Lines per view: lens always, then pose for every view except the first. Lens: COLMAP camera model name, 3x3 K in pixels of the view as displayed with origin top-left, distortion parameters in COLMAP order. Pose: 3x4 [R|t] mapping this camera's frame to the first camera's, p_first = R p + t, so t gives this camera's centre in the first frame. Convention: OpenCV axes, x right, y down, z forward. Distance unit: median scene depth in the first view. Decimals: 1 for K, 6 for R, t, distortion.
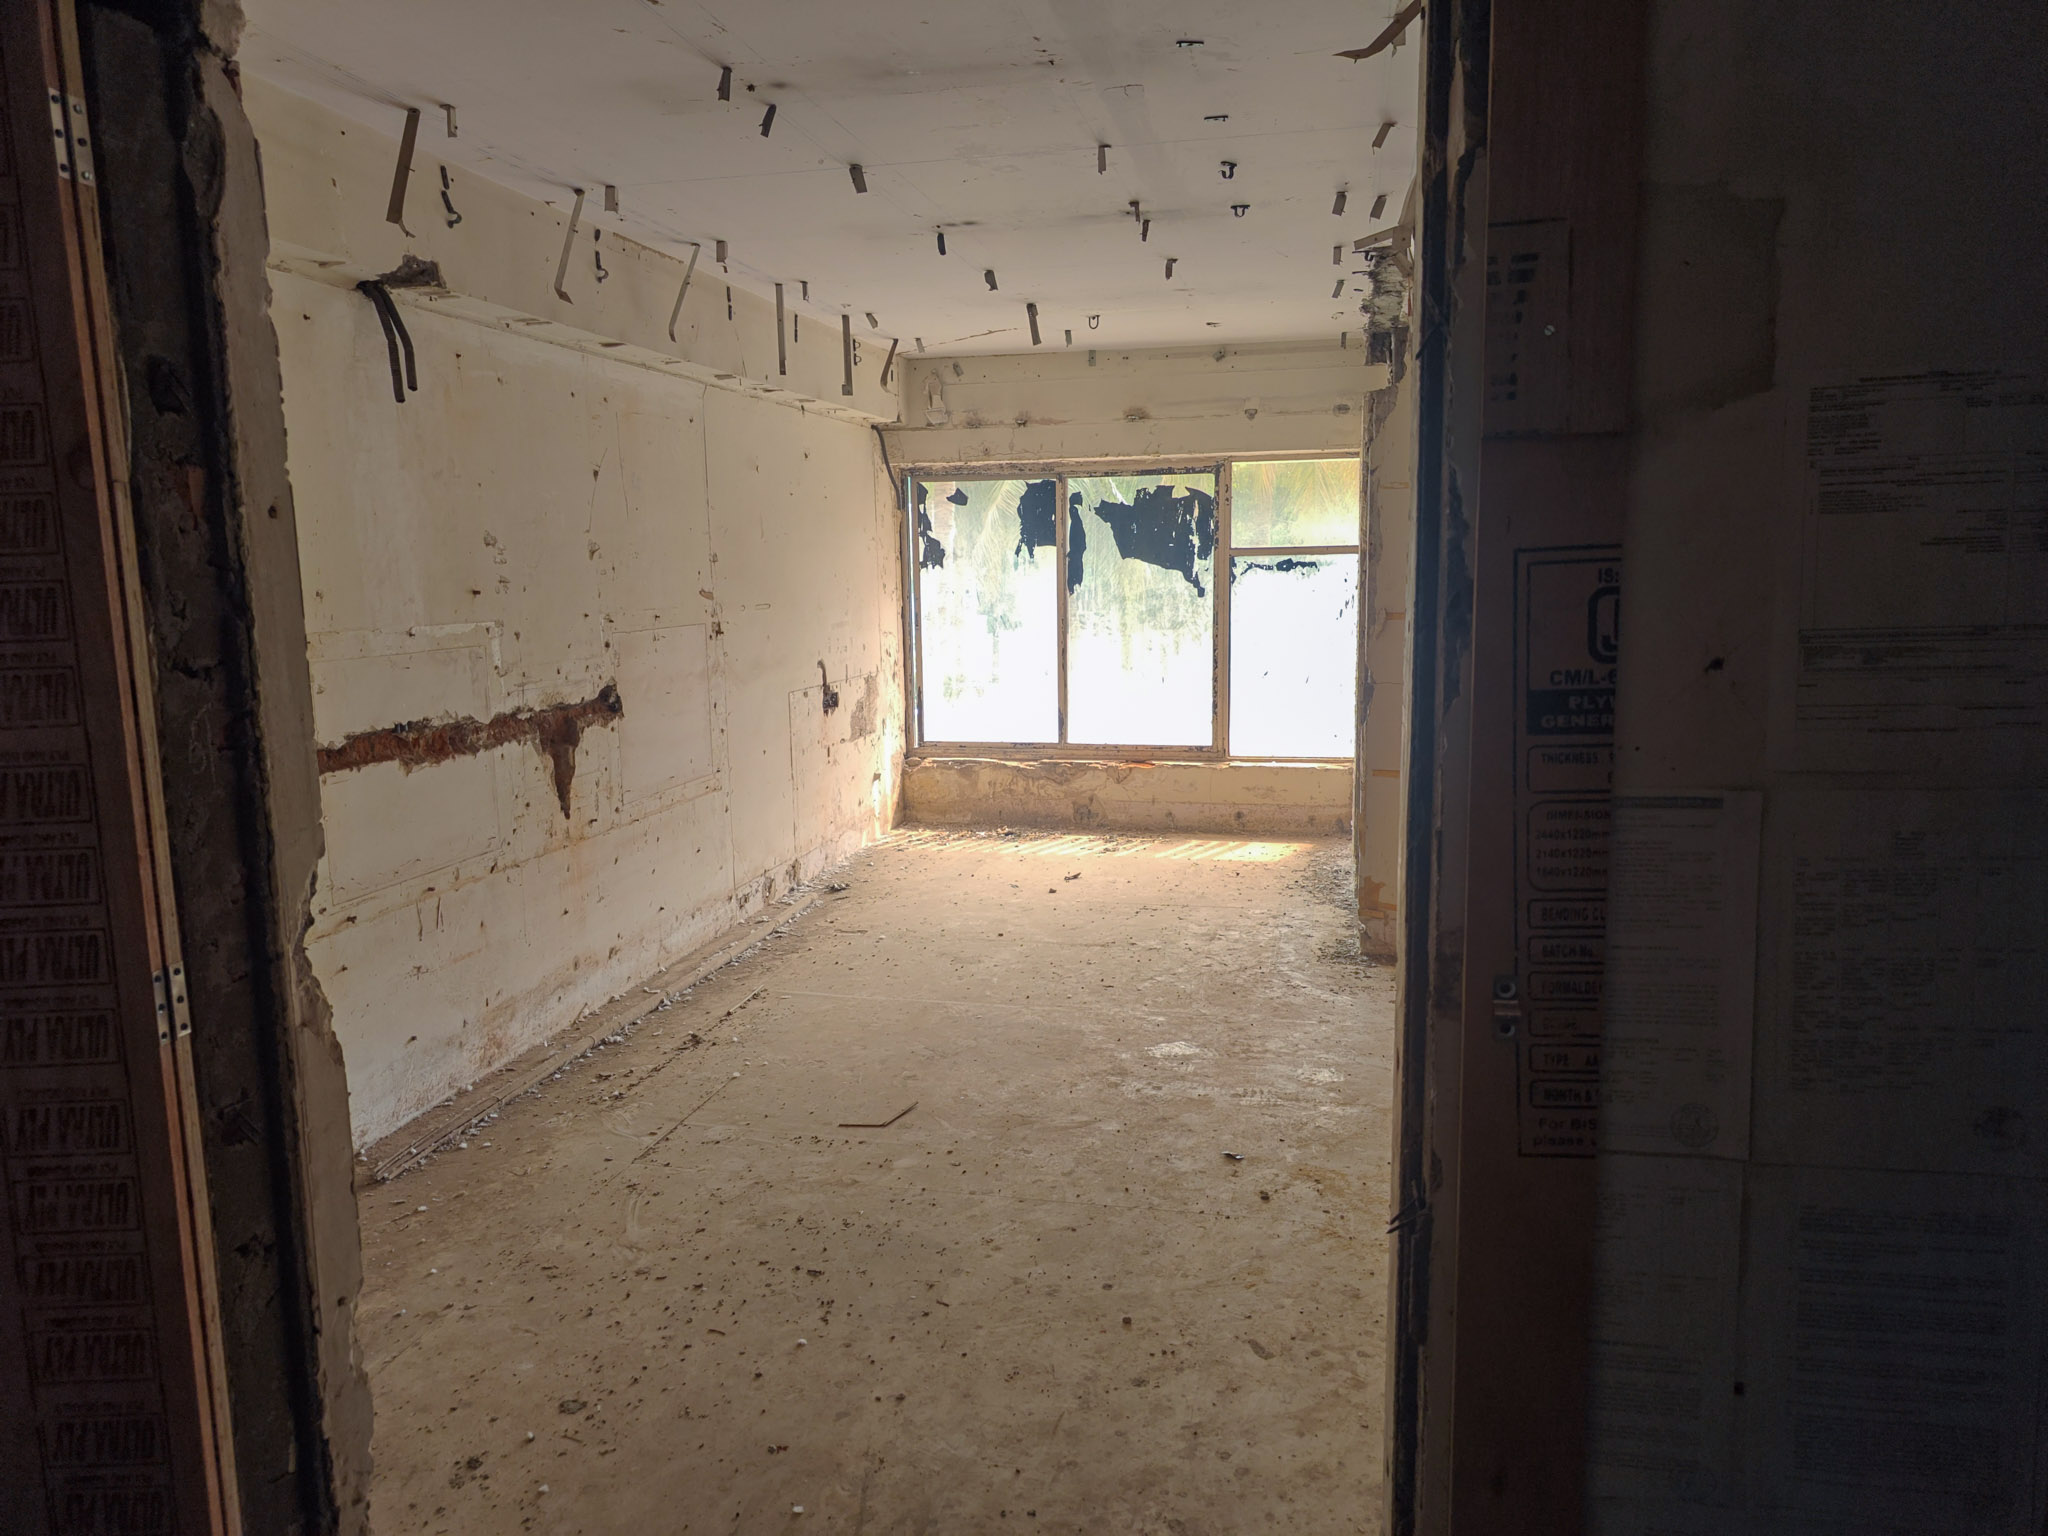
lens RADIAL K [[1425.4, 0, 1024.0], [0, 1425.4, 768.0], [0, 0, 1]] dist [0.012099, 0.000561]
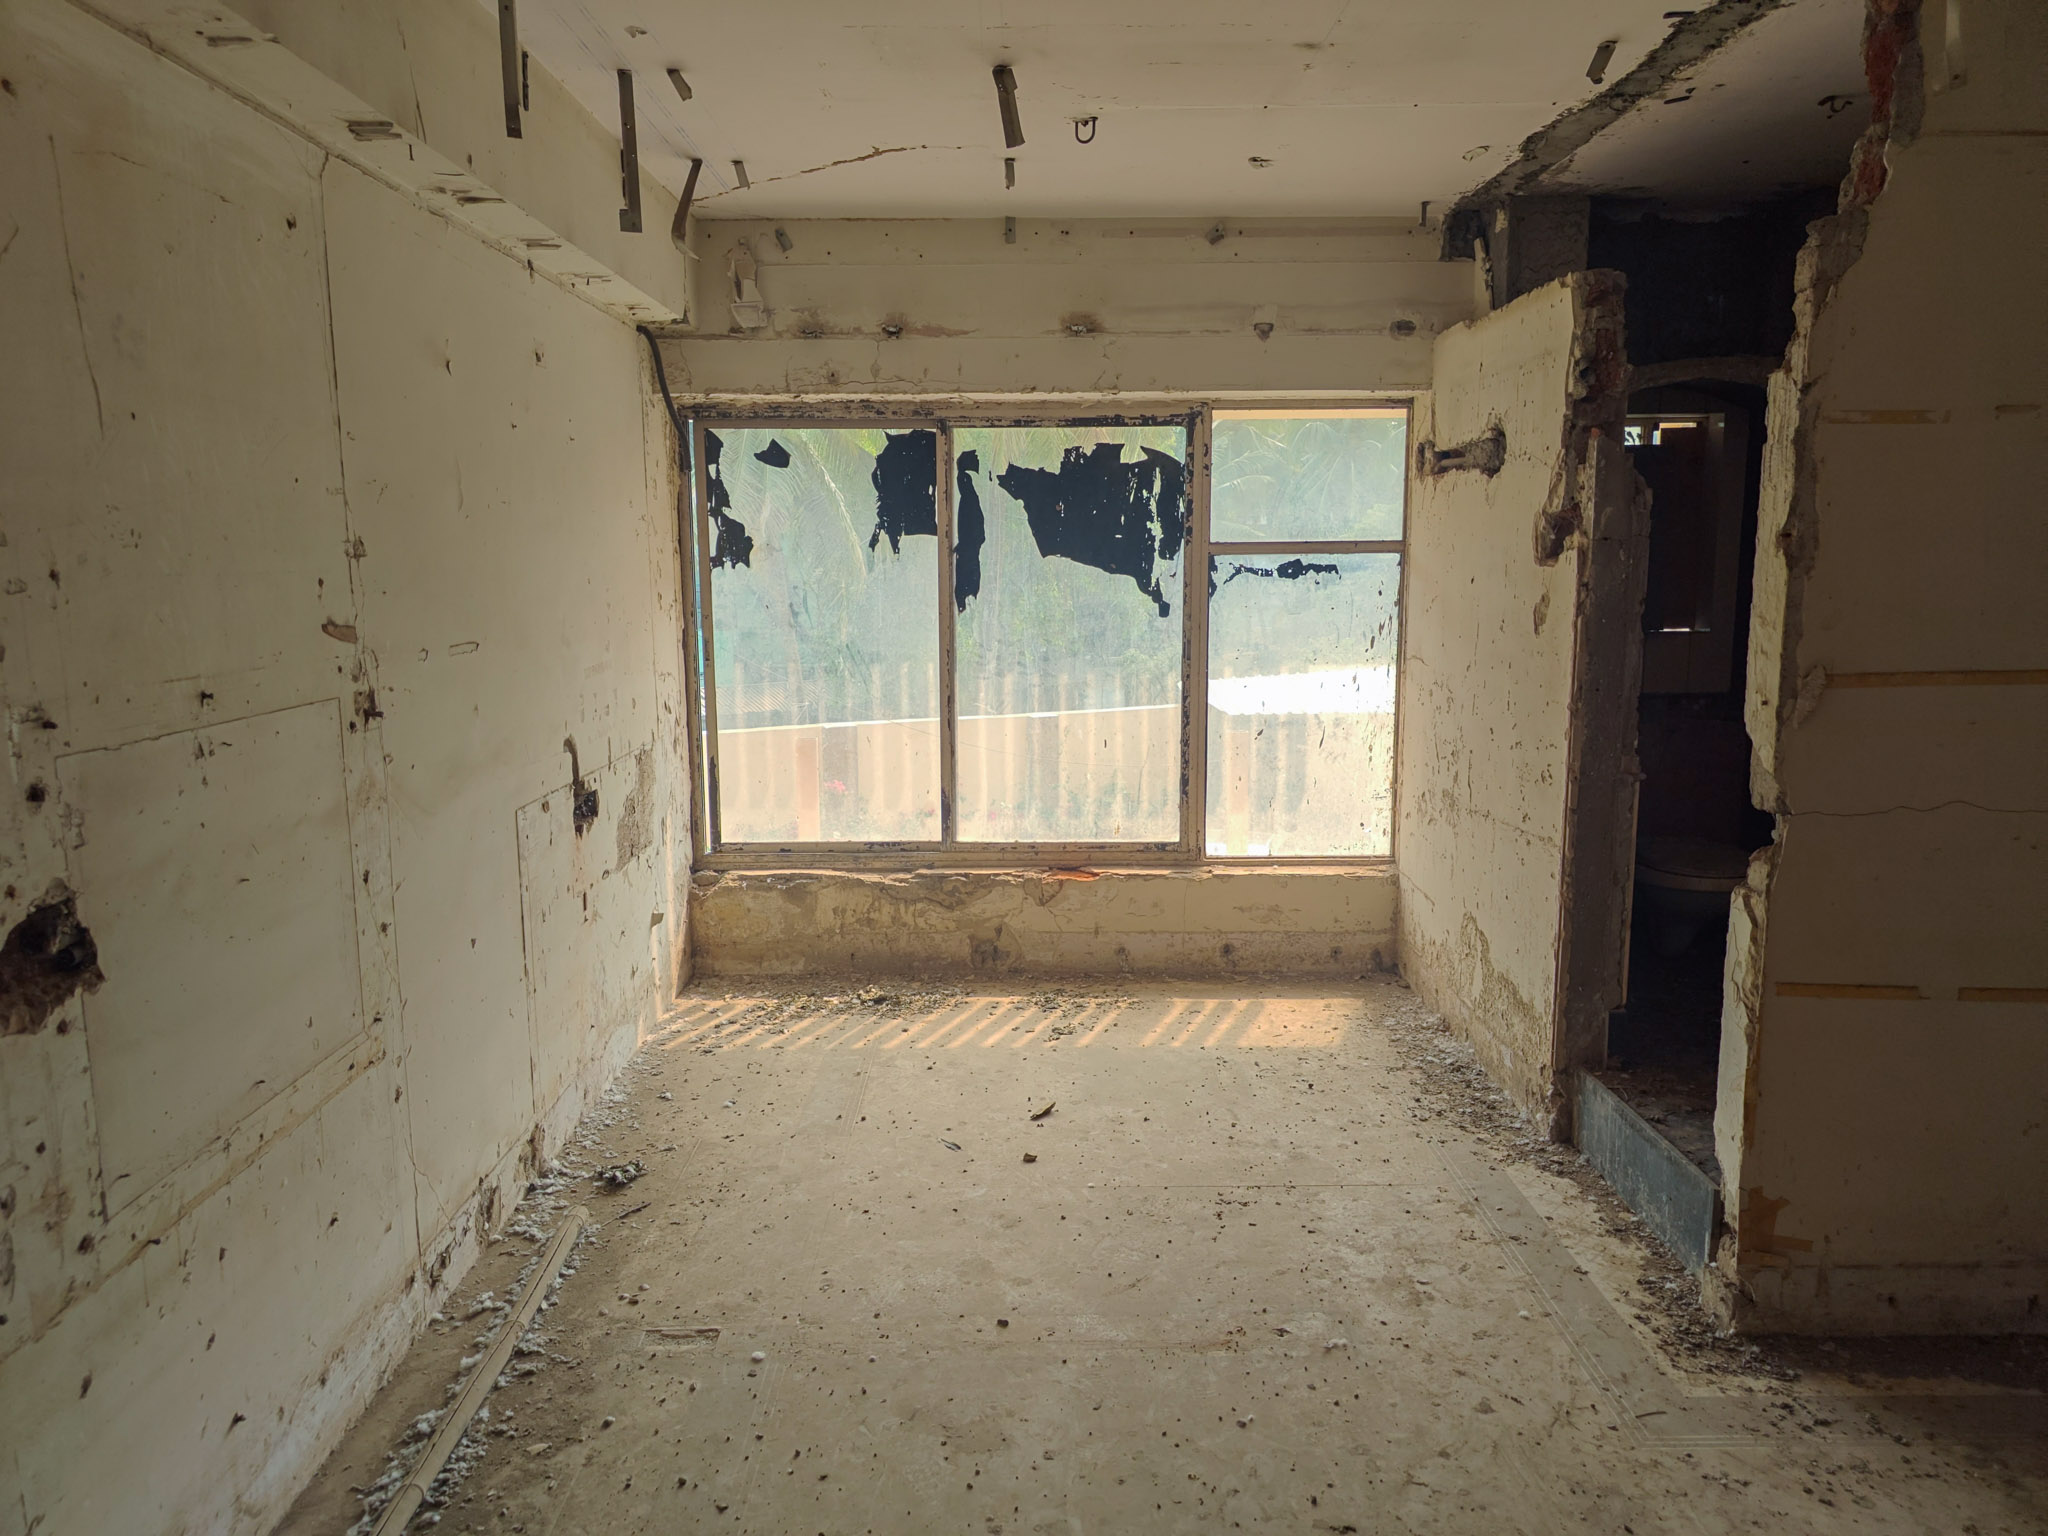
lens RADIAL K [[1643.9, 0, 1138.9], [0, 1643.9, 795.3], [0, 0, 1]] dist [0.015372, -0.017761]
pose [[0.973205, -0.022015, 0.228882, -0.061131], [0.021924, 0.999755, 0.002944, -0.041167], [-0.228891, 0.002153, 0.973450, 0.274292]]
